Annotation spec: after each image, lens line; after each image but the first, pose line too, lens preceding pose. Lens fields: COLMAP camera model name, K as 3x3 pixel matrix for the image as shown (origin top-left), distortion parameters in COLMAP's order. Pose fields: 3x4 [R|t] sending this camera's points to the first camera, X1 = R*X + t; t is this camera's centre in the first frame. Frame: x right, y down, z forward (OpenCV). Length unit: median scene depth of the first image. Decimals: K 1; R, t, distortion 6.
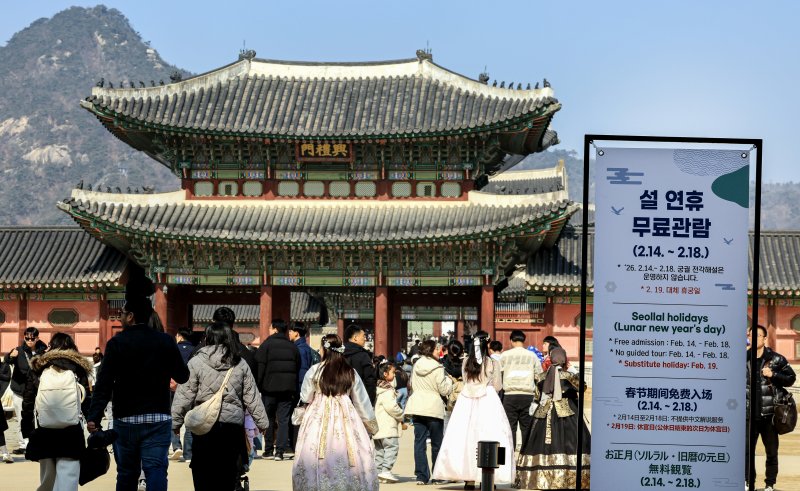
lens RADIAL K [[2379.0, 0, 400.0], [0, 2379.0, 245.5], [0, 0, 1]] dist [0.044812, 0.074746]
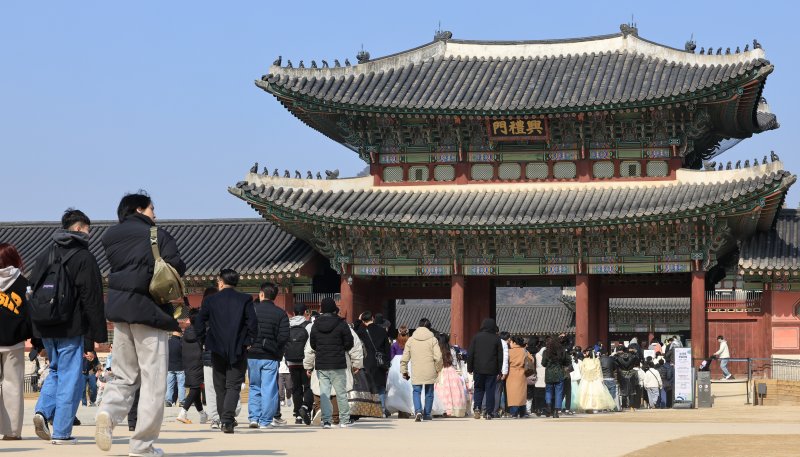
lens RADIAL K [[1688.0, 0, 400.0], [0, 1688.0, 228.5], [0, 0, 1]] dist [-0.252886, 0.131635]
pose [[0.984461, -0.016721, -0.174805, 0.036695], [0.009281, 0.999019, -0.043294, 0.026823], [0.175357, 0.040999, 0.983651, 0.351962]]
